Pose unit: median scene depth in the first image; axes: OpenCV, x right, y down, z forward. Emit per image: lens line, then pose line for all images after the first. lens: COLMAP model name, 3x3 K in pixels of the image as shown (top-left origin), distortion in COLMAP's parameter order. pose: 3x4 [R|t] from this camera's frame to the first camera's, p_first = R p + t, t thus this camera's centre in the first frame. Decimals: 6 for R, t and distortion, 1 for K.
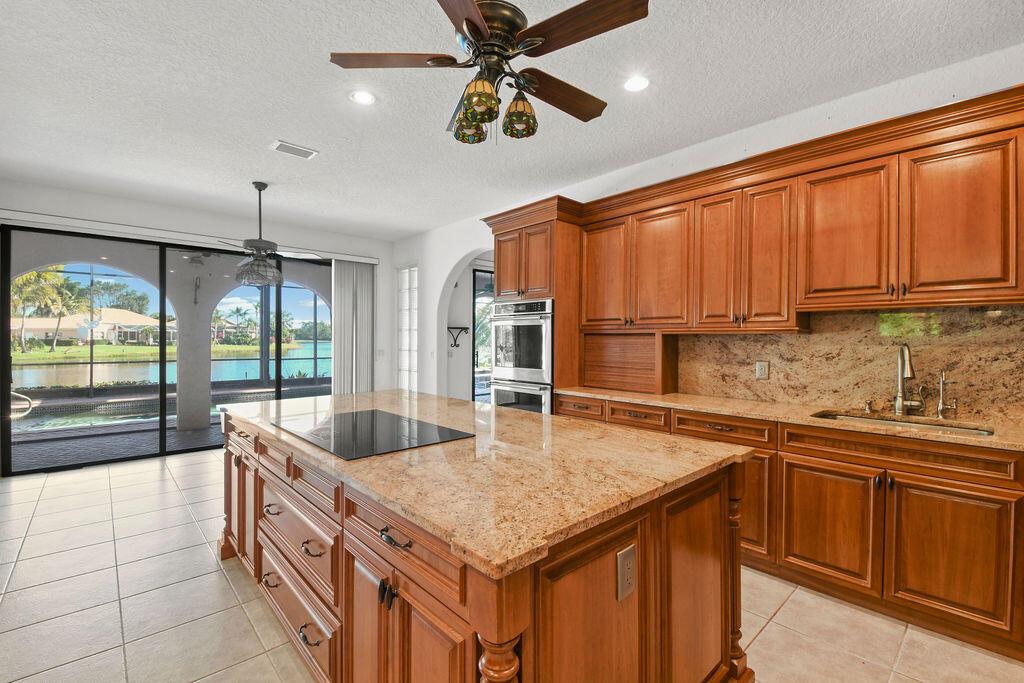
lens RADIAL K [[451.1, 0, 506.2], [0, 451.1, 343.1], [0, 0, 1]] dist [0.005968, -0.000923]
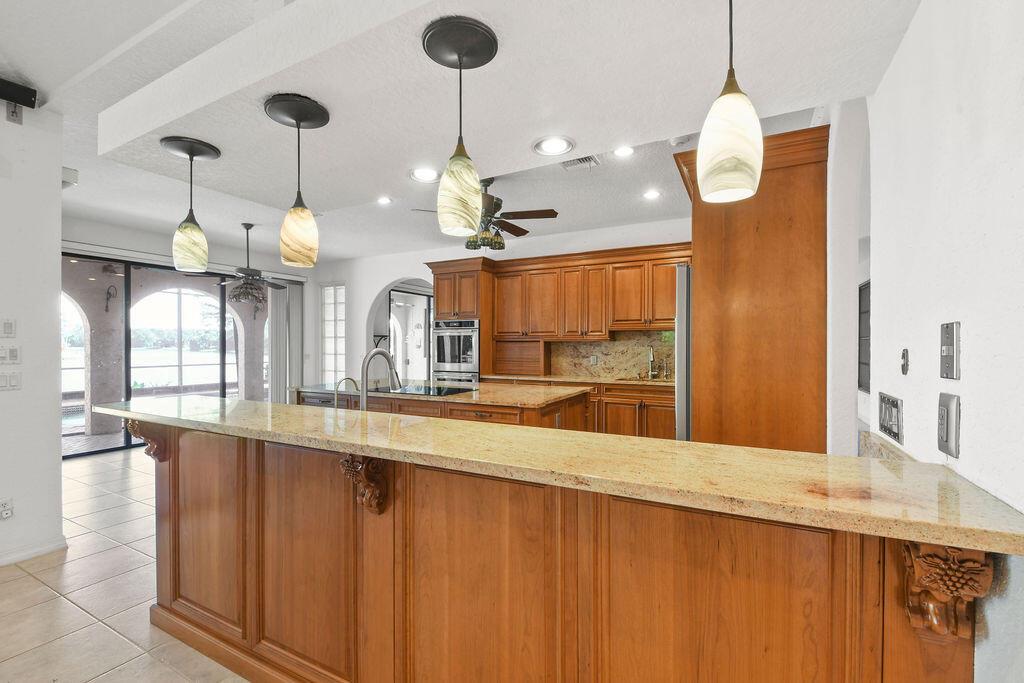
lens RADIAL K [[451.1, 0, 512.2], [0, 451.1, 345.9], [0, 0, 1]] dist [0.005968, -0.000923]
pose [[0.939224, -0.004279, 0.343279, -0.369408], [0.006506, 0.999965, -0.005337, 0.006726], [-0.343244, 0.007246, 0.939218, -0.602968]]
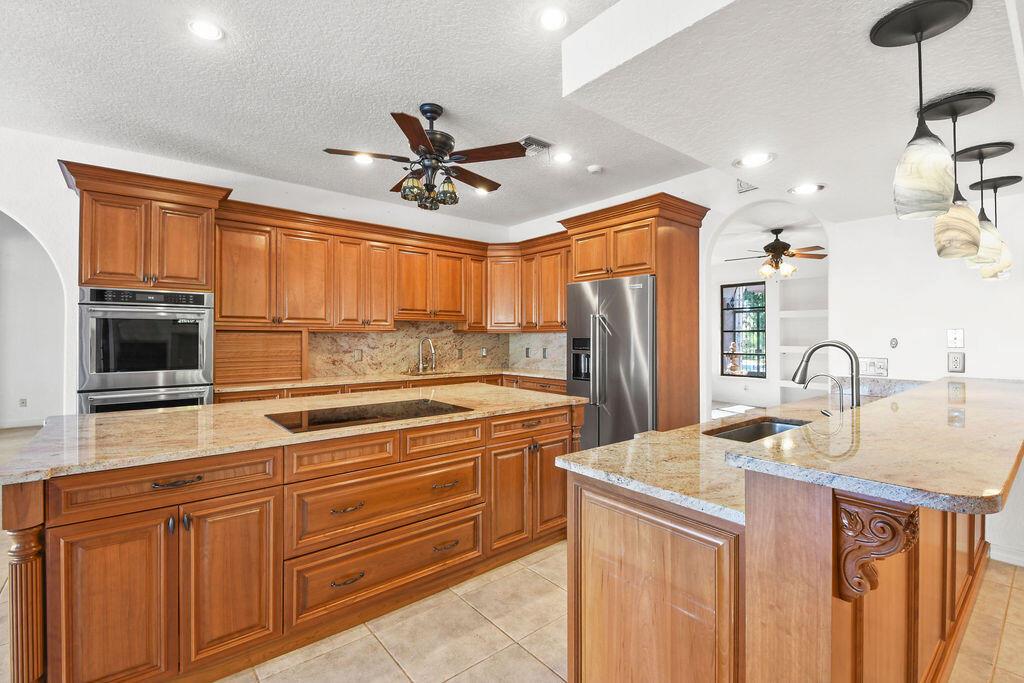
lens RADIAL K [[451.1, 0, 517.6], [0, 451.1, 336.9], [0, 0, 1]] dist [0.005968, -0.000923]
pose [[0.034896, -0.002775, 0.999387, -0.889536], [0.011500, 0.999931, 0.002375, -0.001103], [-0.999325, 0.011410, 0.034926, 0.363782]]
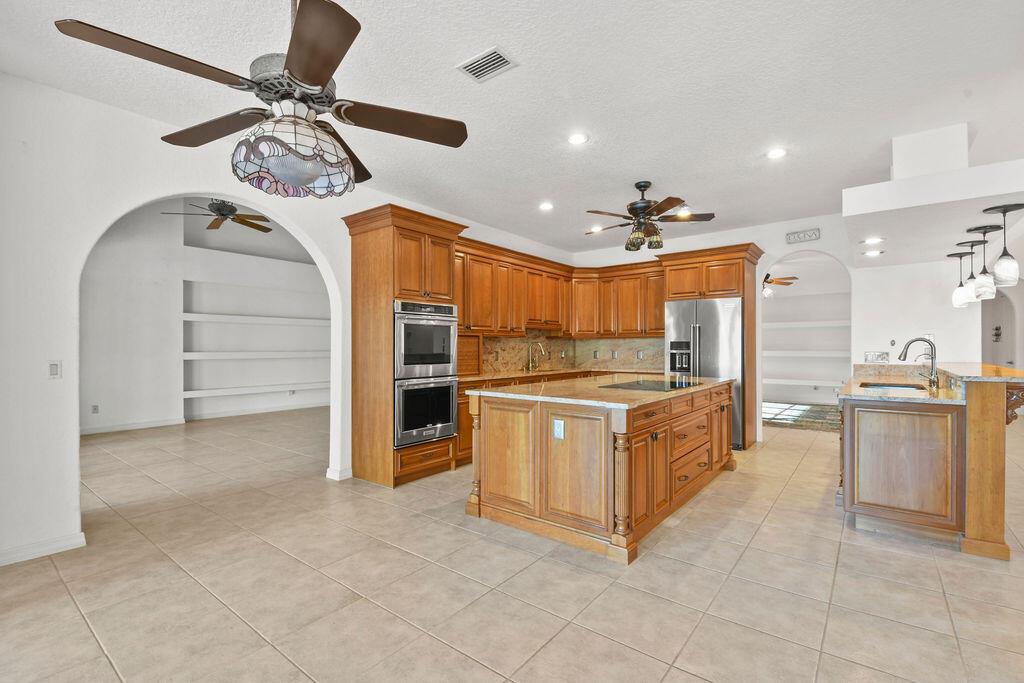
lens RADIAL K [[451.1, 0, 514.2], [0, 451.1, 345.2], [0, 0, 1]] dist [0.005968, -0.000923]
pose [[-0.165101, 0.003495, 0.986271, -1.237541], [0.013055, 0.999914, -0.001358, 0.015949], [-0.986190, 0.012652, -0.165132, 1.139947]]
